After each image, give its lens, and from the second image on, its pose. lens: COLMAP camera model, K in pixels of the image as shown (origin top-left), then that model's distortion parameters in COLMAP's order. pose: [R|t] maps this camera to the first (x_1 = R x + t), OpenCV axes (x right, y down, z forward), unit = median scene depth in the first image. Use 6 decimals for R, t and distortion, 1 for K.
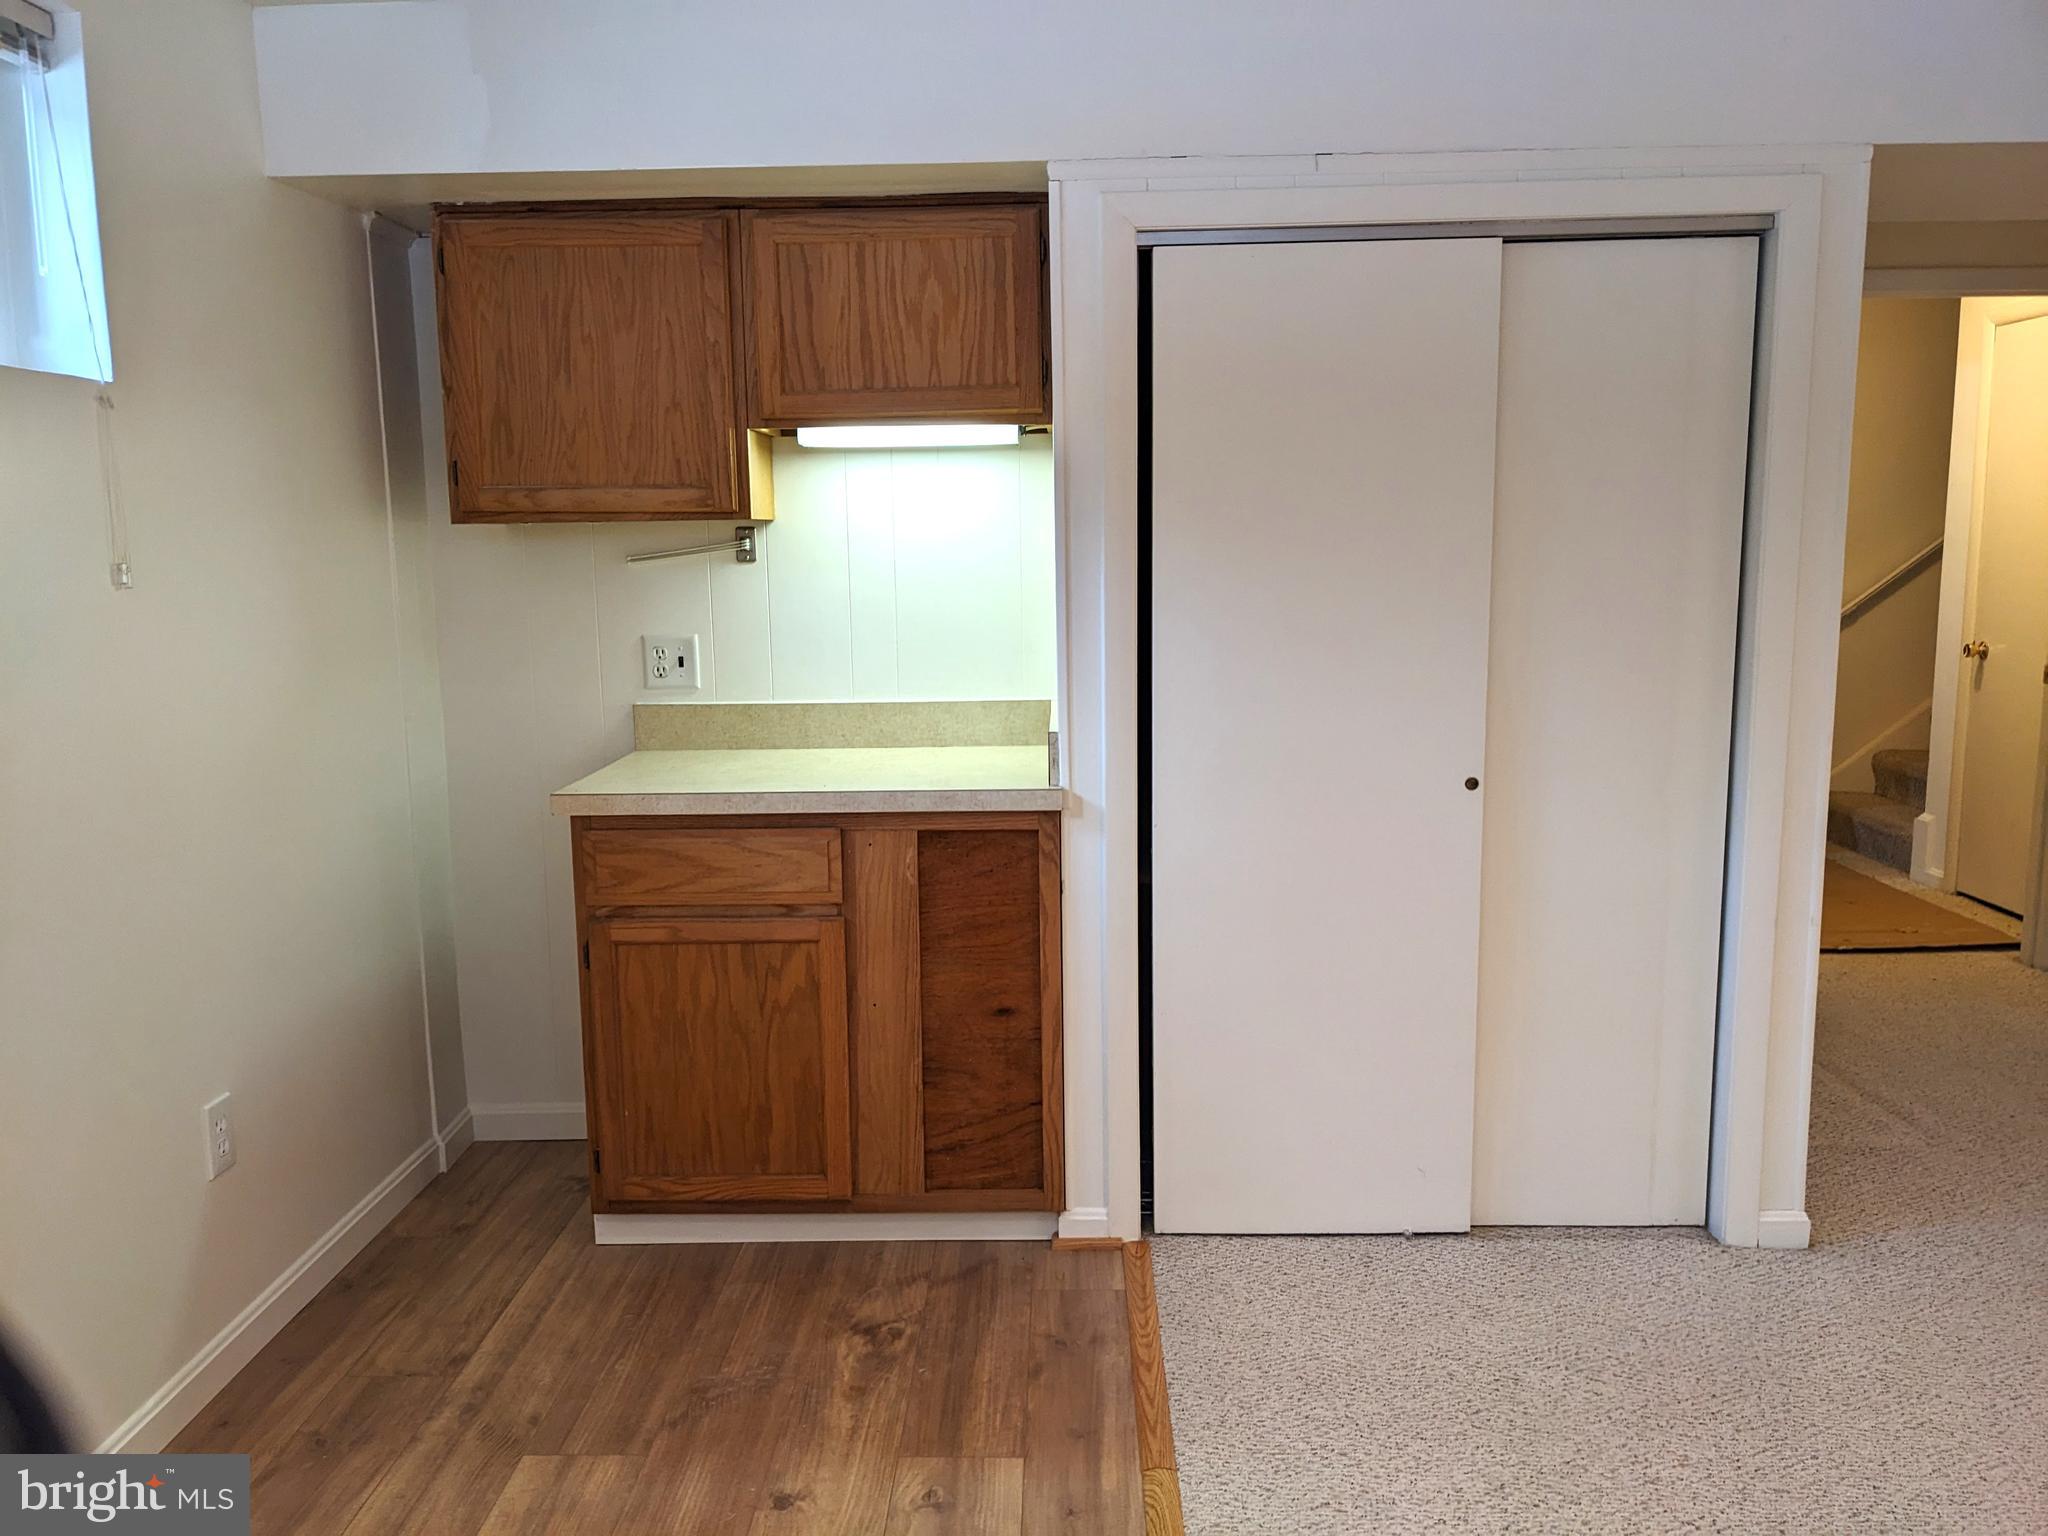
lens RADIAL K [[1614.9, 0, 1025.3], [0, 1614.9, 770.5], [0, 0, 1]] dist [-0.003279, -0.001050]
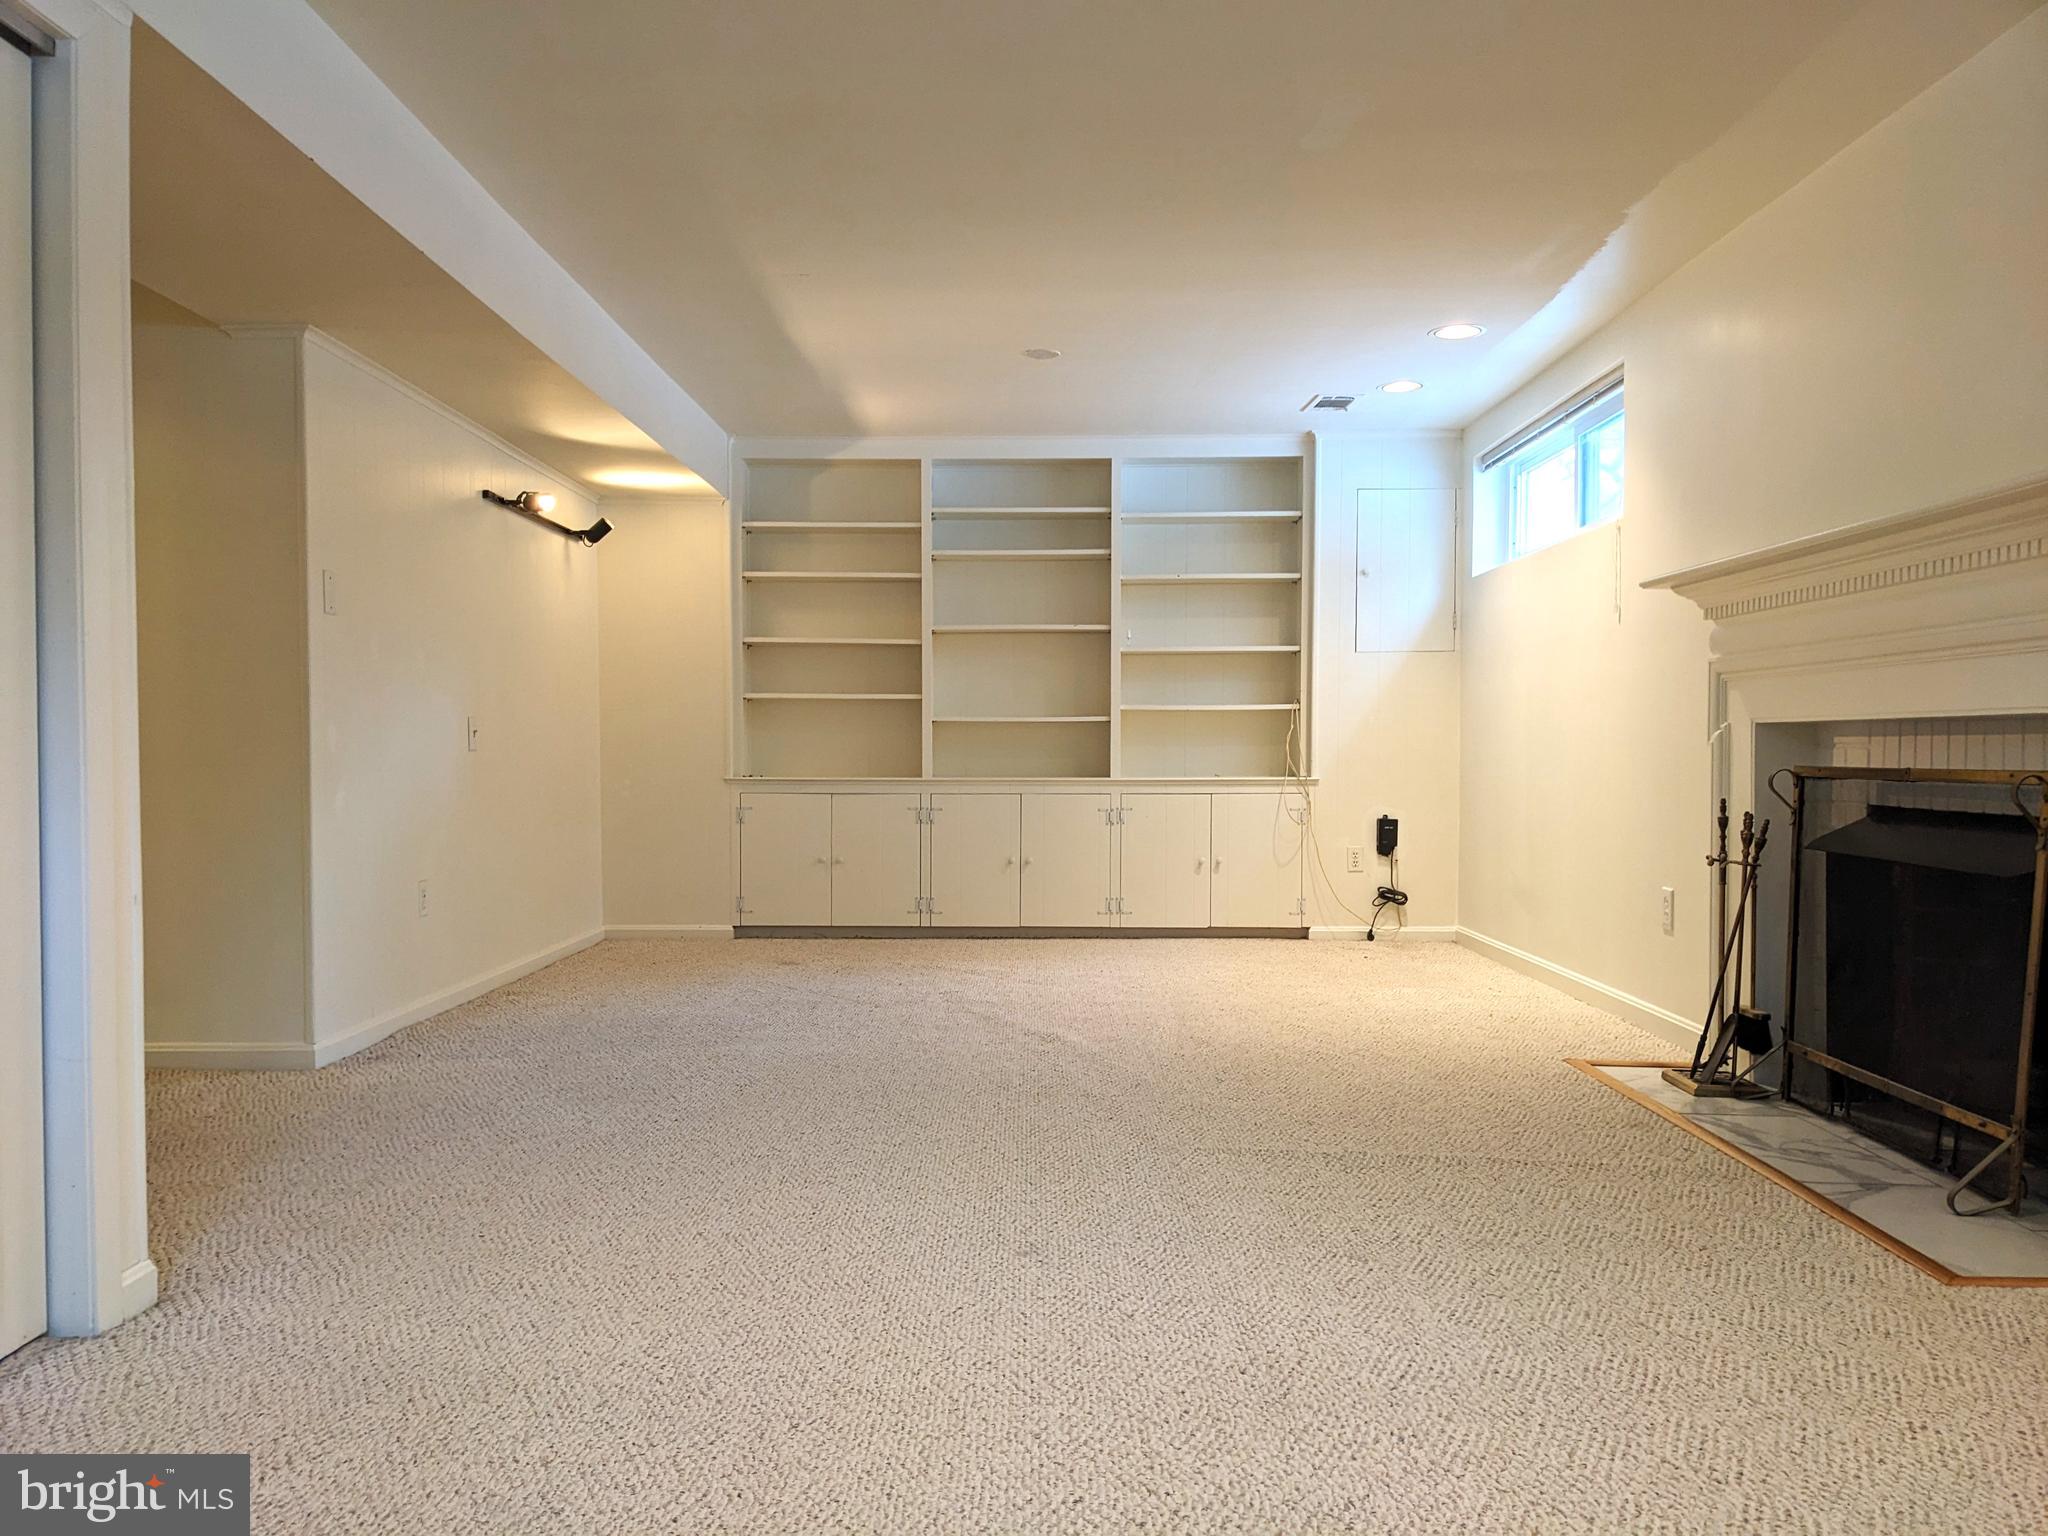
lens RADIAL K [[1614.9, 0, 1023.2], [0, 1614.9, 768.5], [0, 0, 1]] dist [-0.003279, -0.001050]
pose [[-0.009910, 0.003921, 0.999943, -0.327807], [0.146460, 0.989214, -0.002427, 0.097527], [-0.989167, 0.146428, -0.010378, 0.541790]]
